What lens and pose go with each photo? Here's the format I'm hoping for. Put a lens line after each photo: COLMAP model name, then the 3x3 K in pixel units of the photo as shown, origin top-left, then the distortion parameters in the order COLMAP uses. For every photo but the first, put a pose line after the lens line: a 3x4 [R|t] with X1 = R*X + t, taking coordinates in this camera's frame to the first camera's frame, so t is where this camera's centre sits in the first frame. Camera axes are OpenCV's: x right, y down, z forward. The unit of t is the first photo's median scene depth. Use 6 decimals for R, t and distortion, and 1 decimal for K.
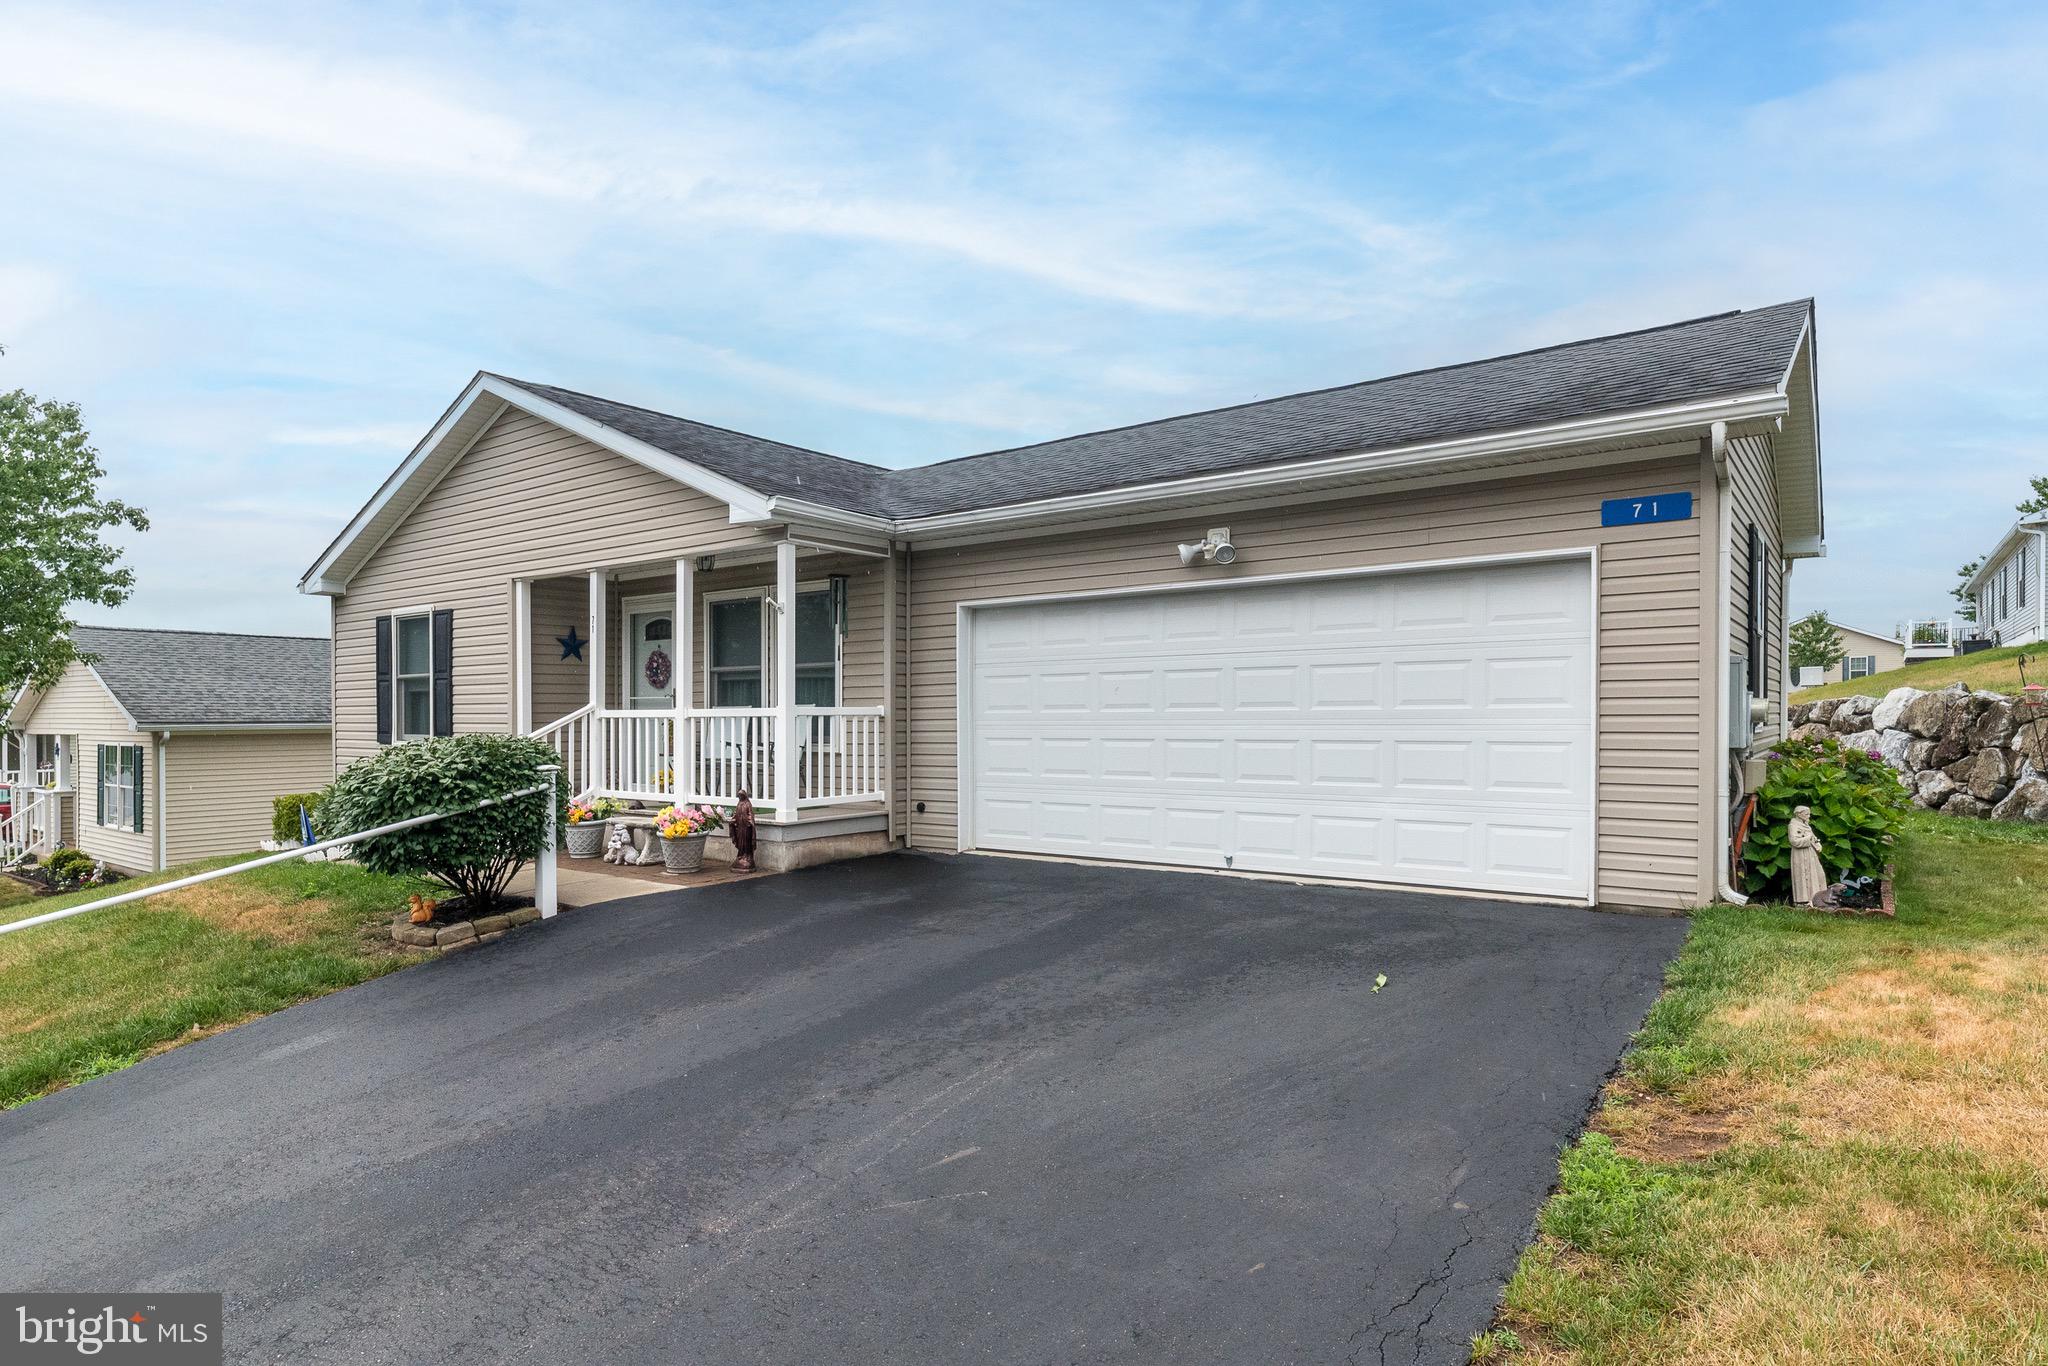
lens RADIAL K [[927.6, 0, 1023.9], [0, 927.6, 747.7], [0, 0, 1]] dist [0.012582, 0.000052]
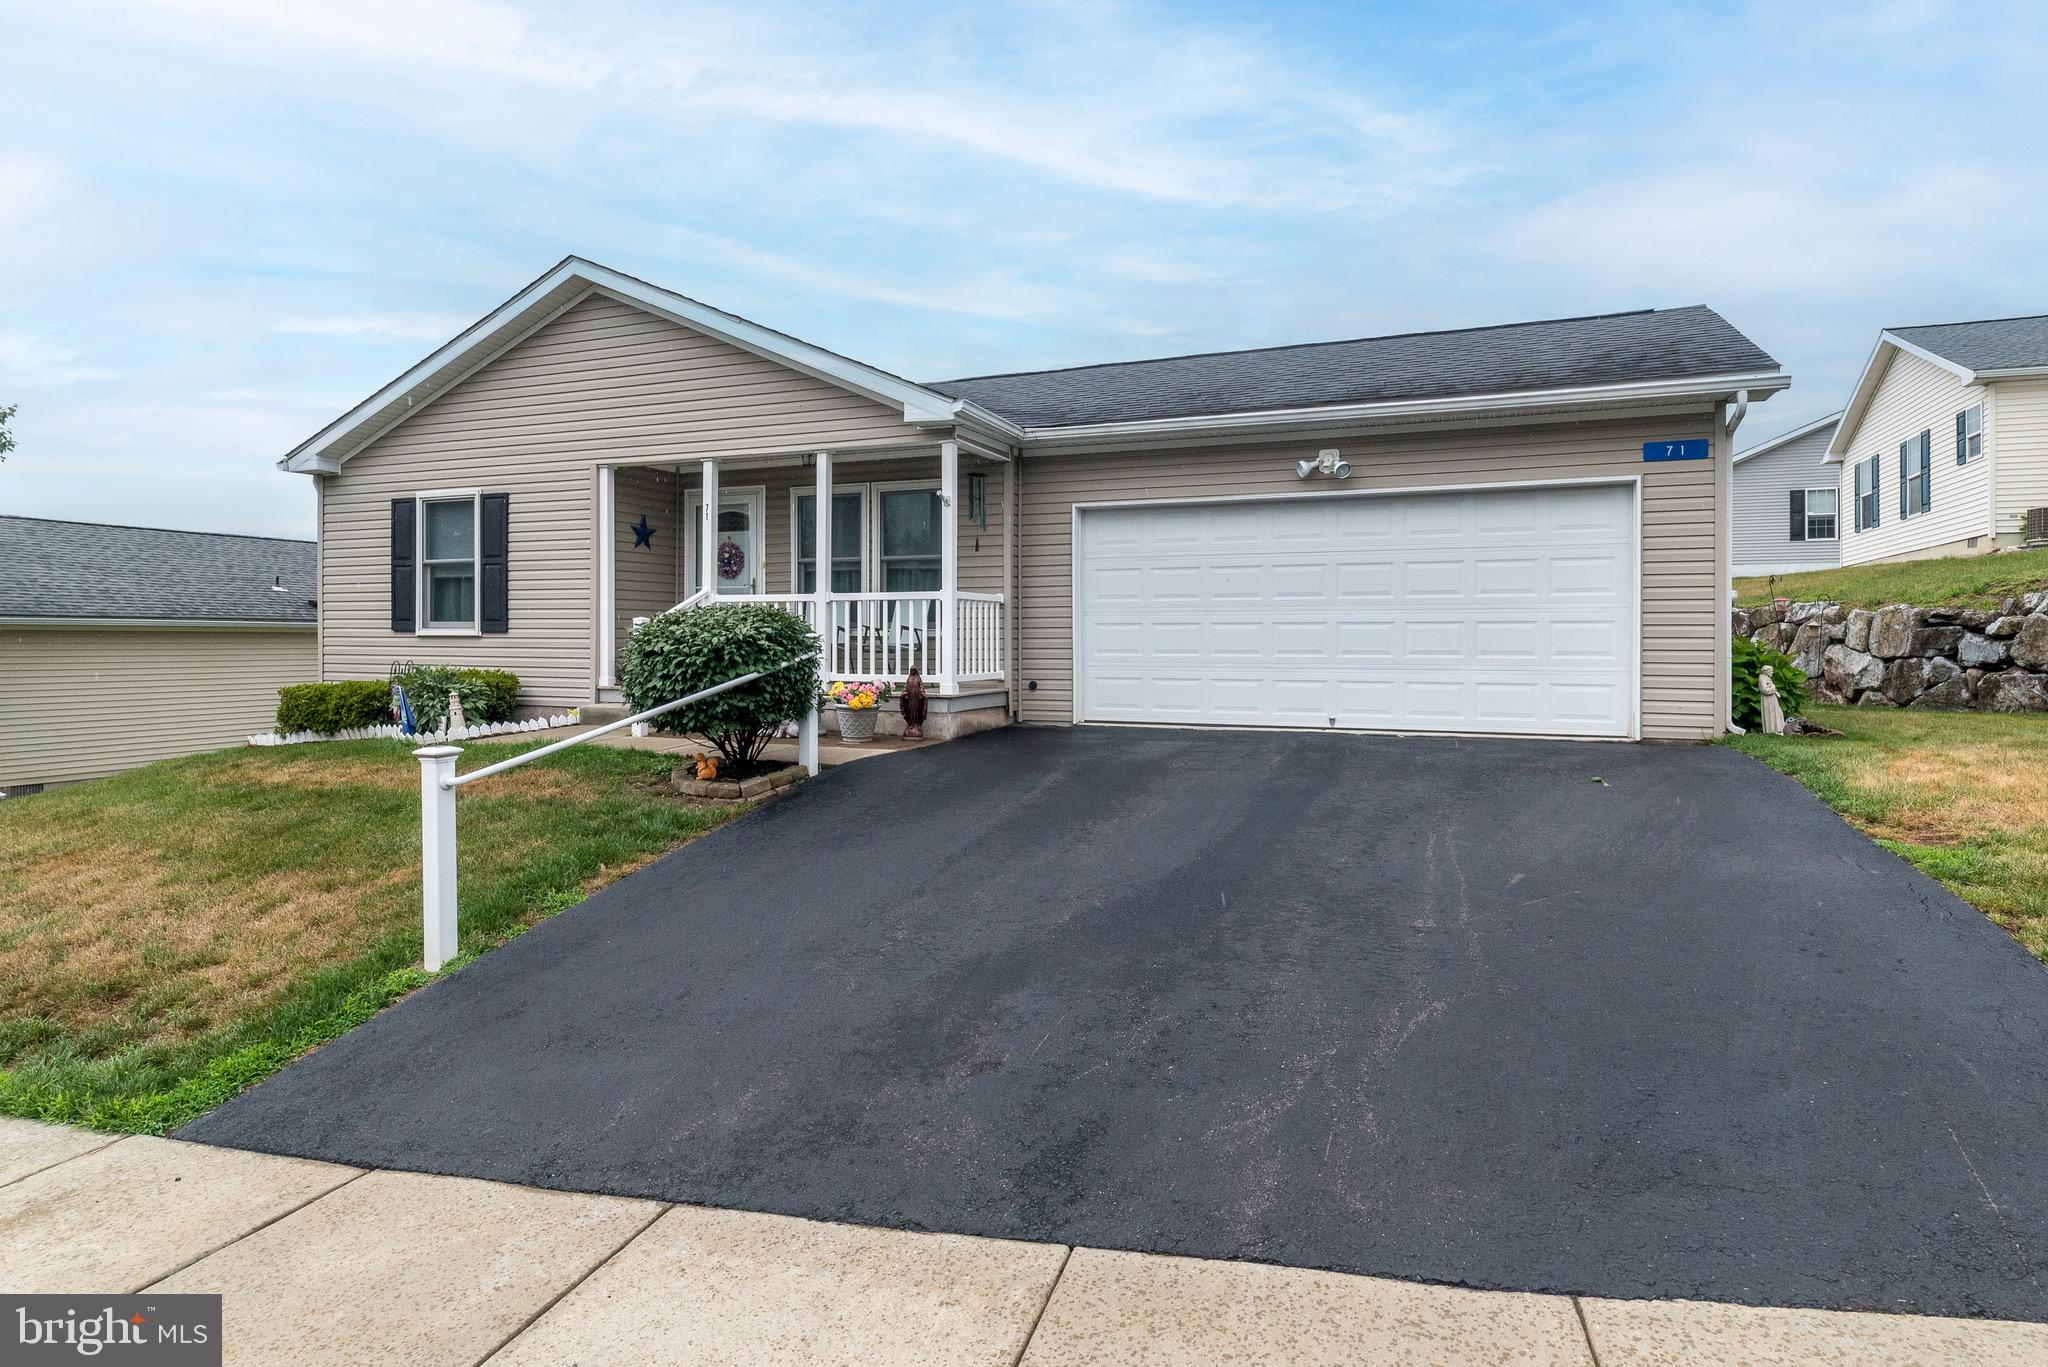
lens RADIAL K [[892.7, 0, 1025.6], [0, 892.7, 656.1], [0, 0, 1]] dist [0.010690, 0.000064]
pose [[0.974634, 0.002550, 0.223788, -0.404812], [-0.000209, 0.999945, -0.010485, 0.044882], [-0.223803, 0.010172, 0.974581, -0.052611]]
